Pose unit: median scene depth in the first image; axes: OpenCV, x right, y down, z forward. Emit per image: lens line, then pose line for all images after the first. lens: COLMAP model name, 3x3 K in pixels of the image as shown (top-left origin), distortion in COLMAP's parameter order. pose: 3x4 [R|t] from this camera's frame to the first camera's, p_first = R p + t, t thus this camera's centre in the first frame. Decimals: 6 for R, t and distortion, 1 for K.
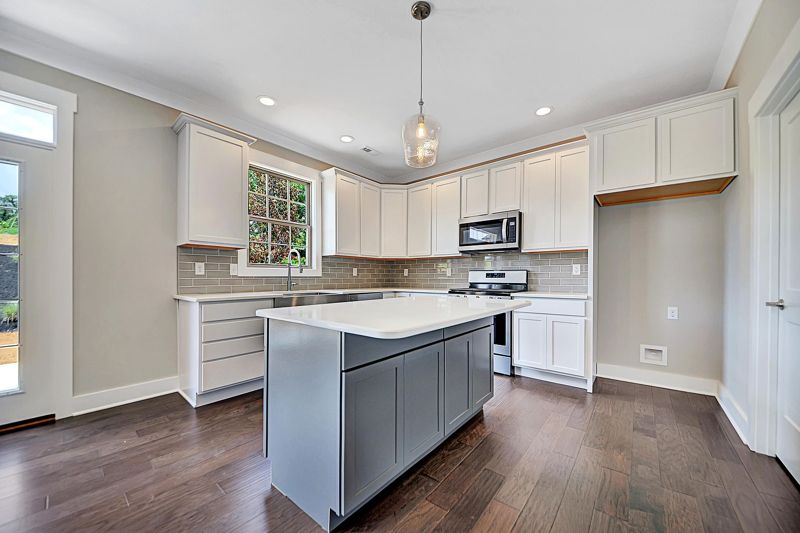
lens RADIAL K [[292.2, 0, 399.5], [0, 292.2, 279.0], [0, 0, 1]] dist [-0.011707, -0.000185]
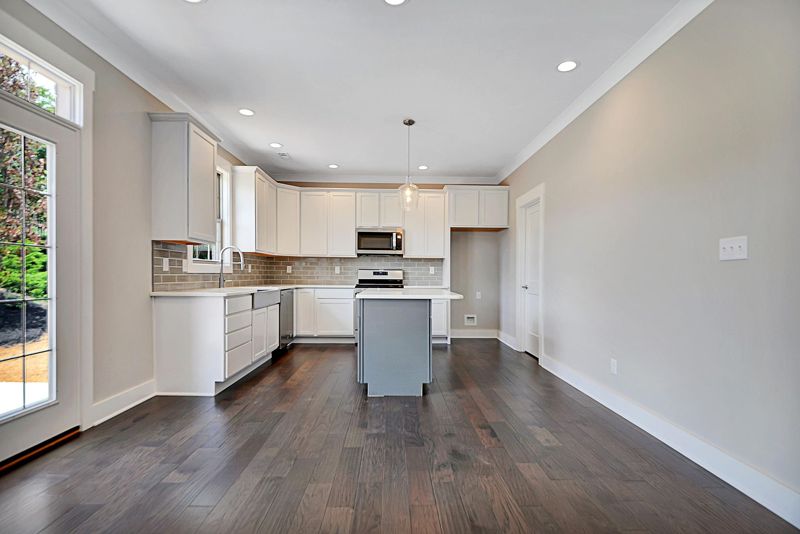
lens RADIAL K [[372.0, 0, 400.0], [0, 372.0, 267.0], [0, 0, 1]] dist [-0.000307, -0.000198]
pose [[0.753444, 0.019341, 0.657228, -0.884610], [-0.003822, 0.999679, -0.025037, 0.000110], [-0.657501, 0.016352, 0.753276, -0.393280]]
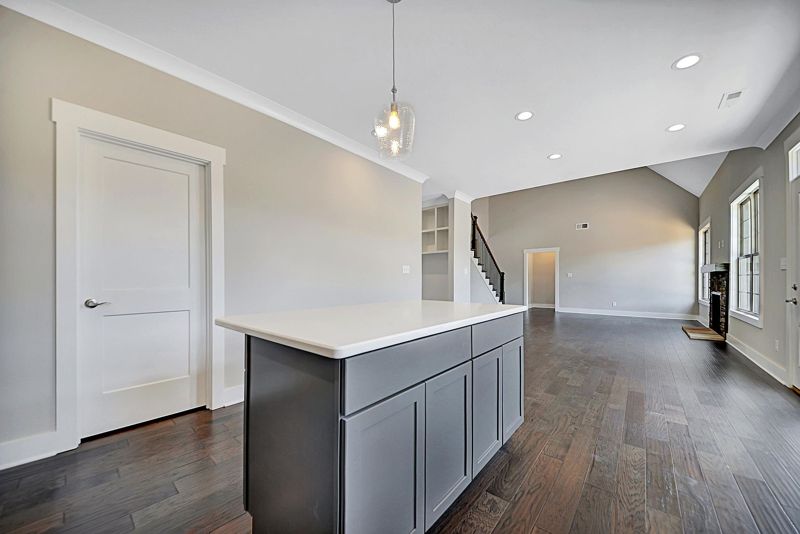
lens RADIAL K [[292.2, 0, 399.5], [0, 292.2, 279.5], [0, 0, 1]] dist [-0.011707, -0.000185]
pose [[-0.999956, -0.001669, 0.009271, 0.030092], [-0.001605, 0.999975, 0.006851, -0.012114], [-0.009282, 0.006836, -0.999934, 1.187032]]
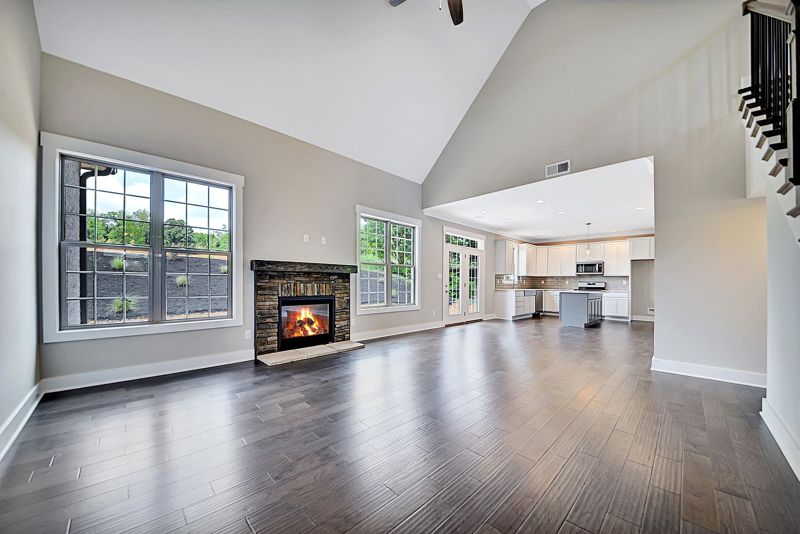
lens RADIAL K [[292.2, 0, 399.5], [0, 292.2, 279.5], [0, 0, 1]] dist [-0.011707, -0.000185]
pose [[0.994229, 0.008266, -0.106959, -1.377505], [-0.010090, 0.999812, -0.016528, 0.008638], [0.106802, 0.017512, 0.994126, -2.216901]]
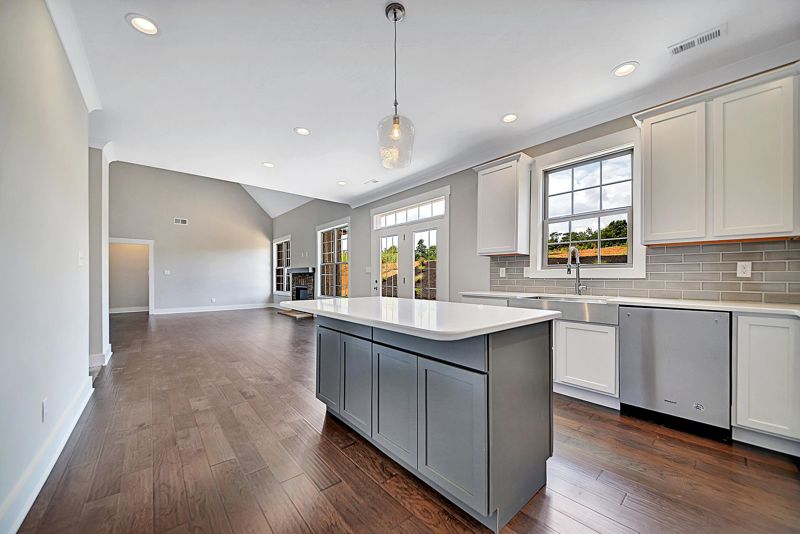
lens RADIAL K [[292.2, 0, 399.5], [0, 292.2, 279.5], [0, 0, 1]] dist [-0.011707, -0.000185]
pose [[-0.160839, 0.001404, -0.986980, 0.661786], [-0.009492, 0.999951, 0.002970, -0.002668], [0.986935, 0.009846, -0.160818, 0.736912]]
